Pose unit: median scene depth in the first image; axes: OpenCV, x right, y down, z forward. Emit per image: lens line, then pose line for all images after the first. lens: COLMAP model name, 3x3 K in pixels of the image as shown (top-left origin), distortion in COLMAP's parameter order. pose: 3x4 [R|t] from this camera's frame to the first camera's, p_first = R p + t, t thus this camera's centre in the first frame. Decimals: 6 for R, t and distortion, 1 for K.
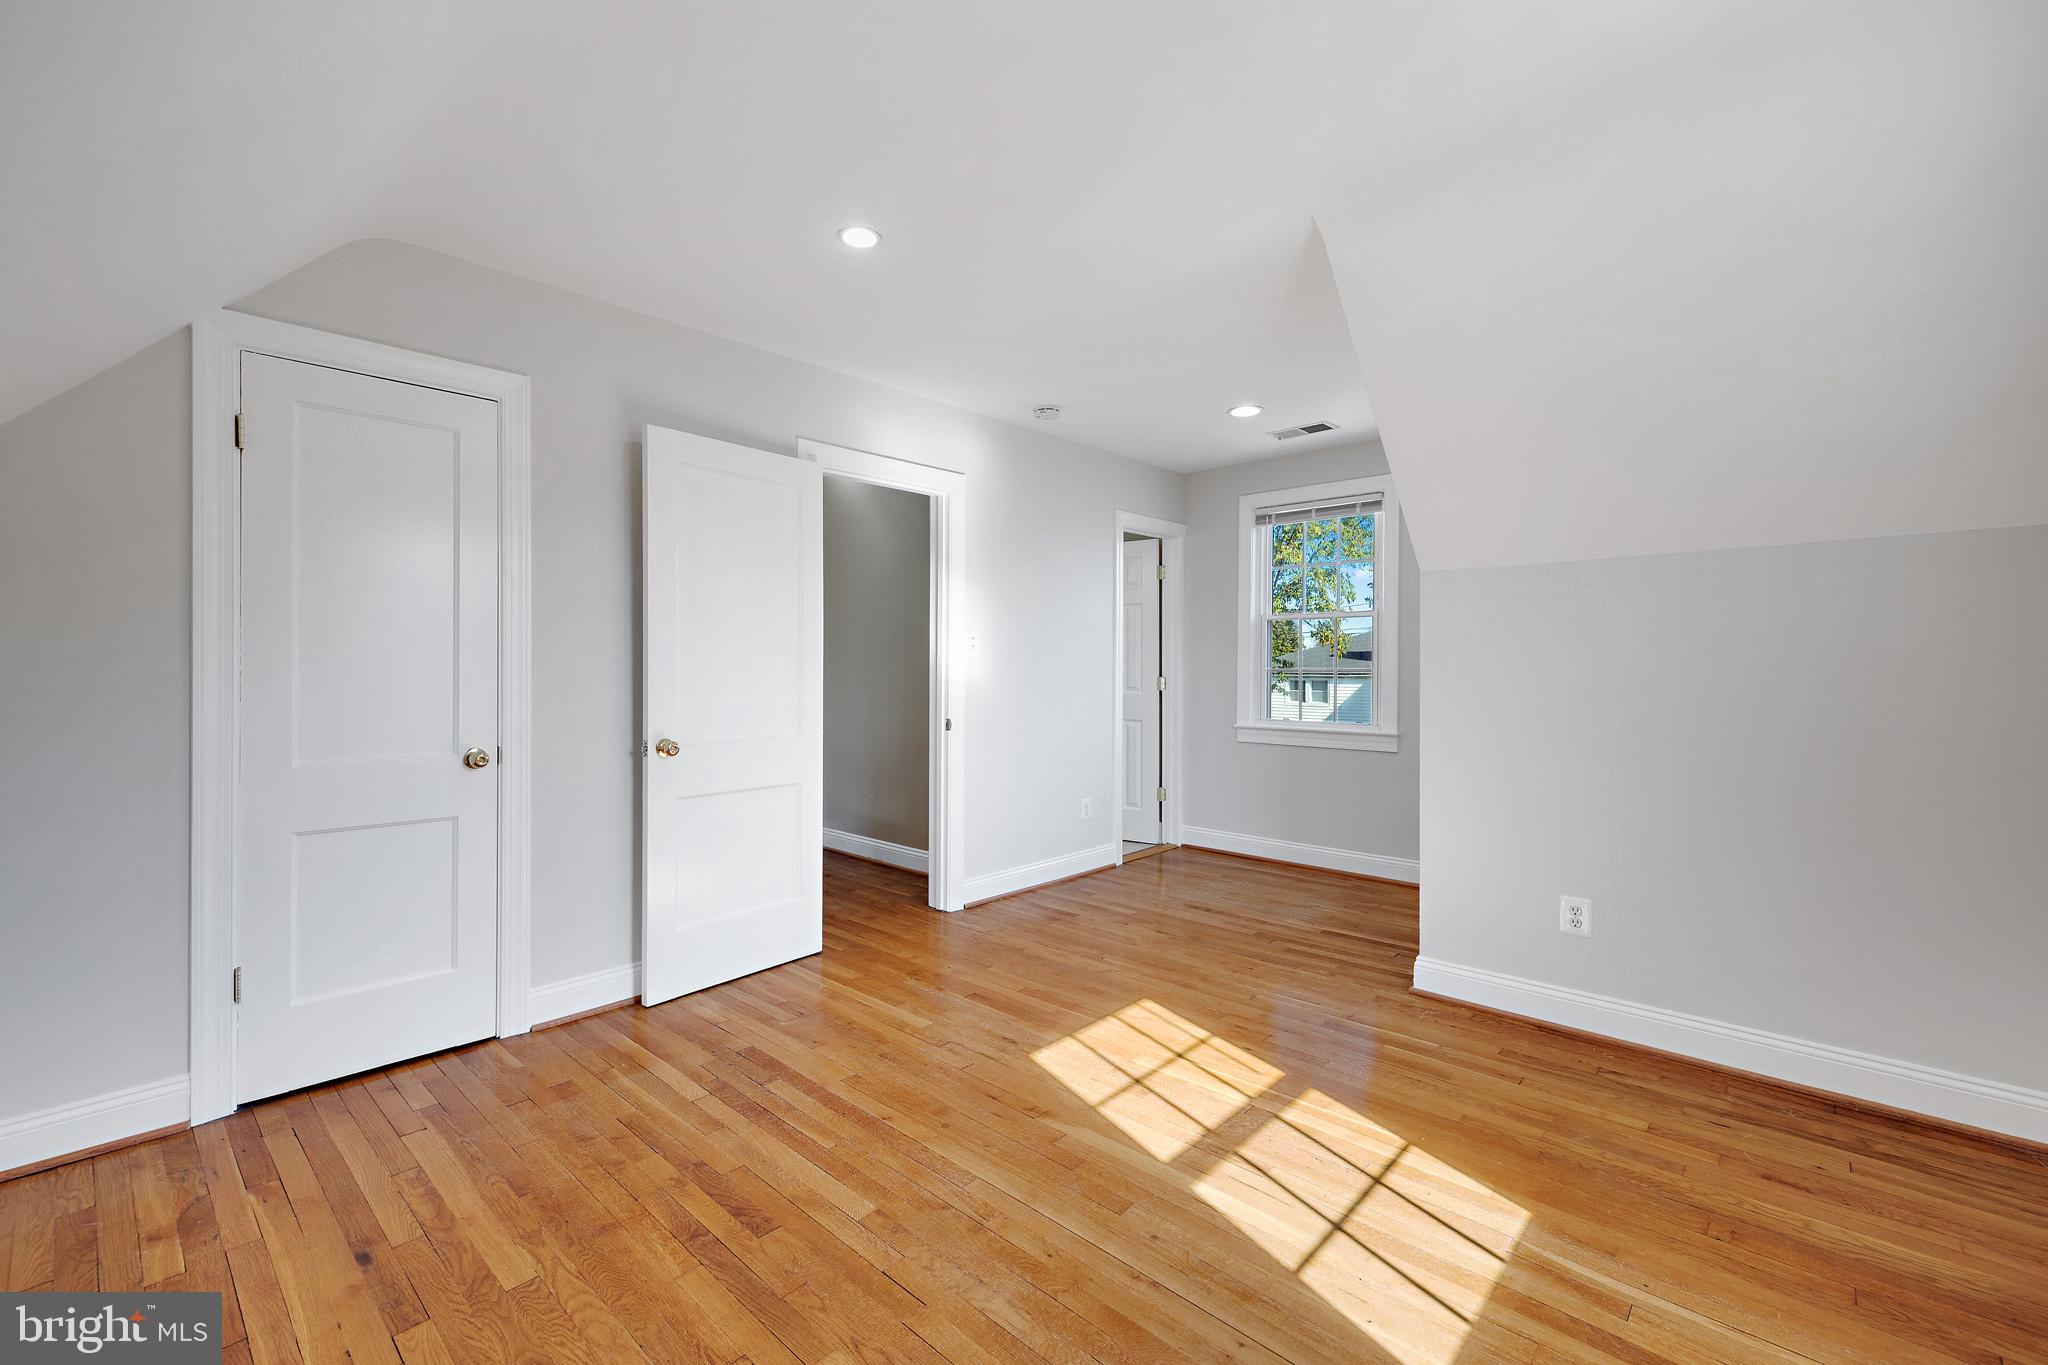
lens RADIAL K [[867.3, 0, 1015.8], [0, 867.3, 683.0], [0, 0, 1]] dist [0.001641, -0.000285]
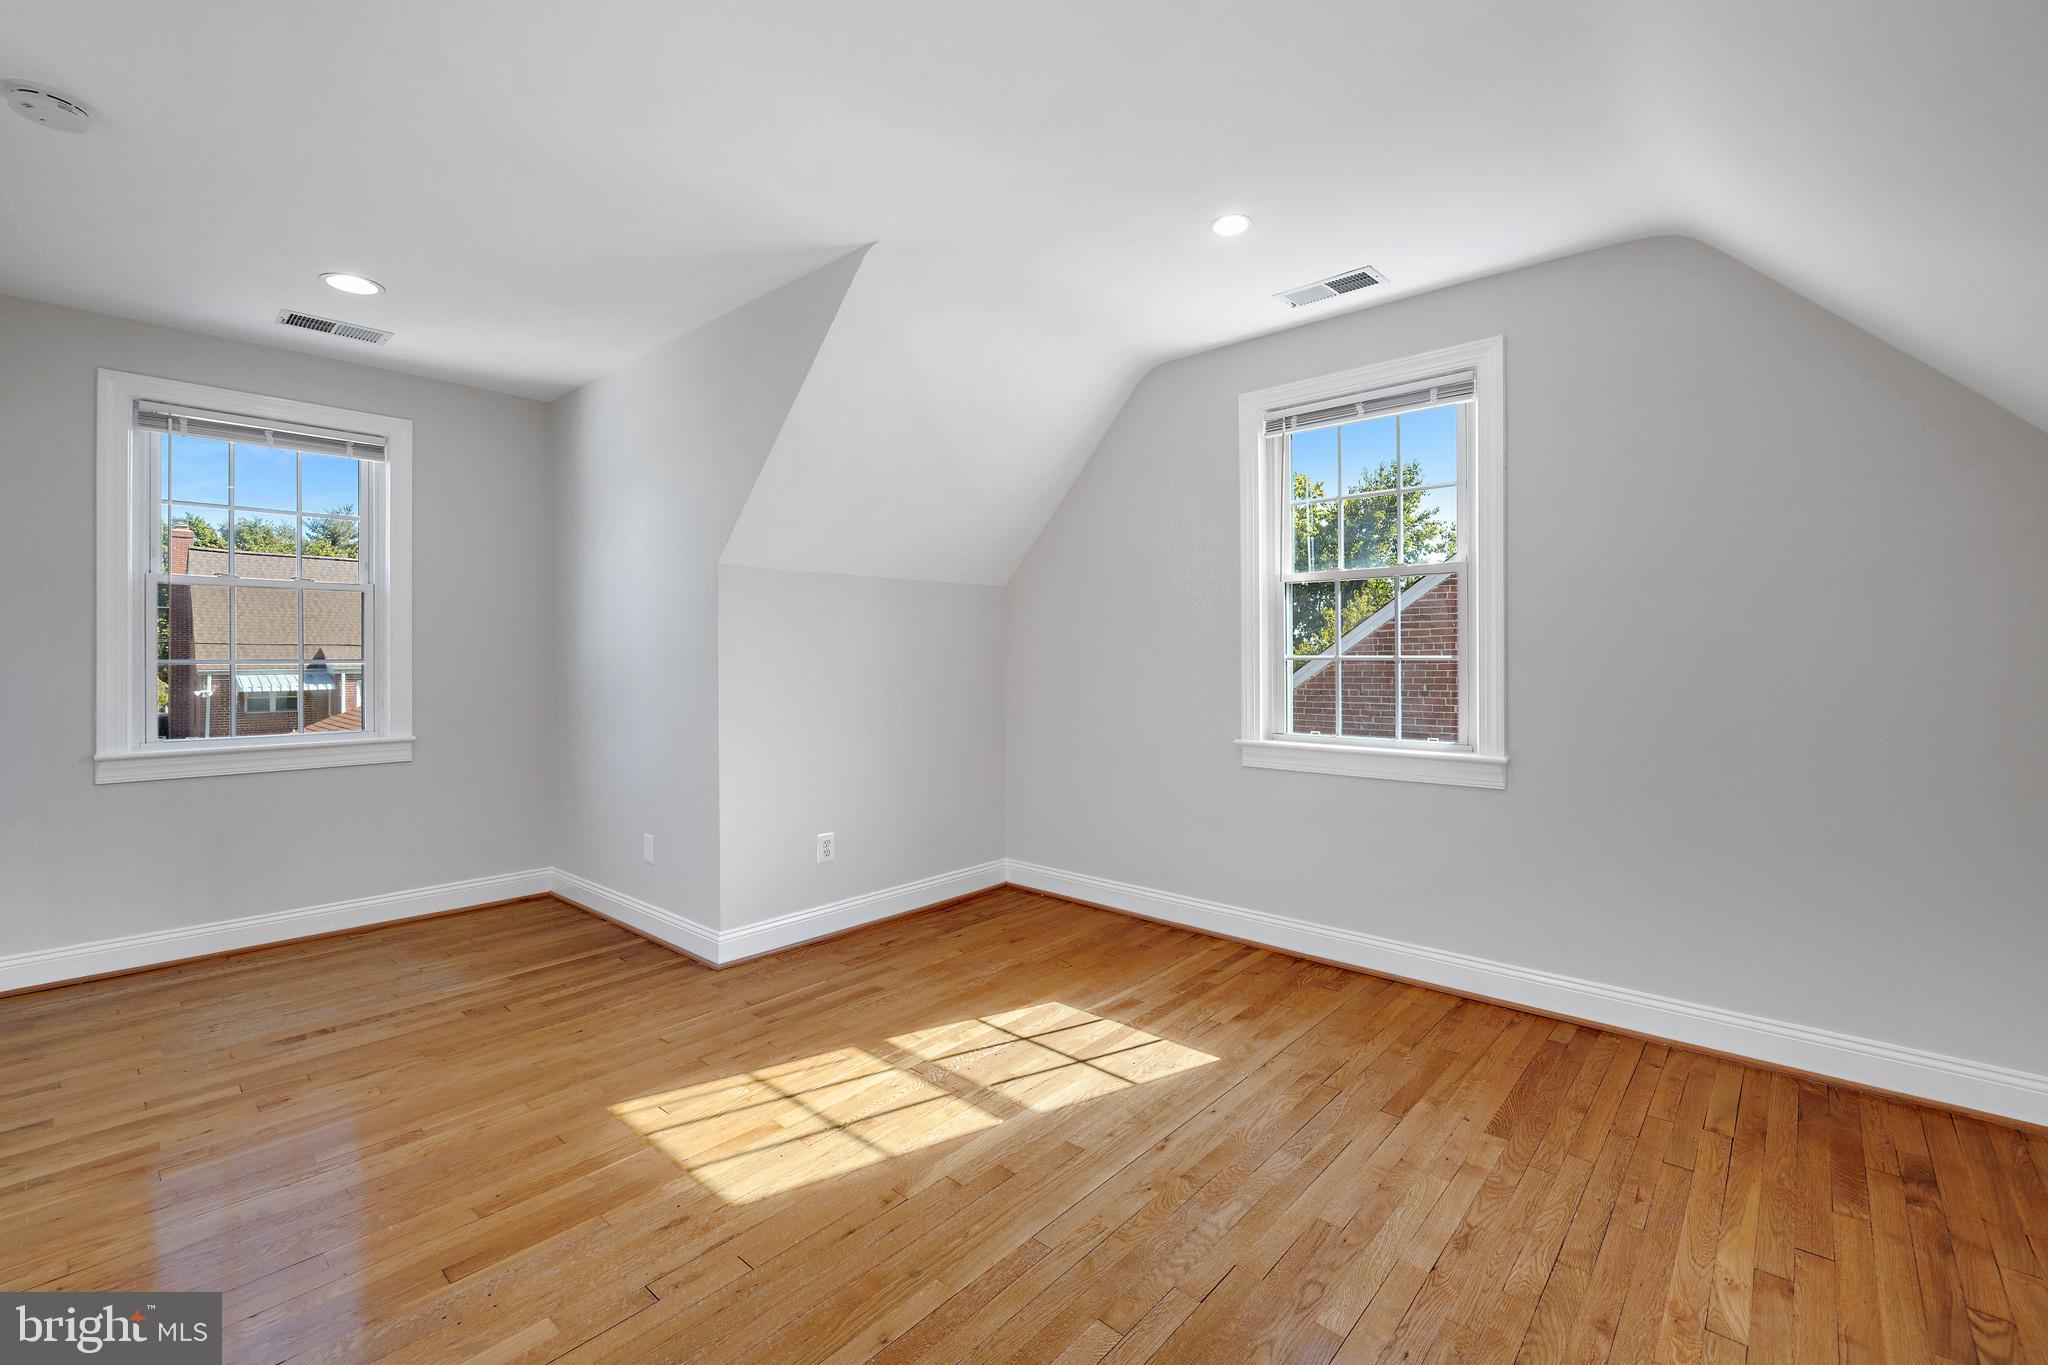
lens RADIAL K [[867.3, 0, 1024.3], [0, 867.3, 664.2], [0, 0, 1]] dist [0.001641, -0.000285]
pose [[-0.025944, -0.009211, 0.999621, -0.655038], [0.021091, 0.999730, 0.009759, -0.011434], [-0.999441, 0.021337, -0.025743, 0.732130]]
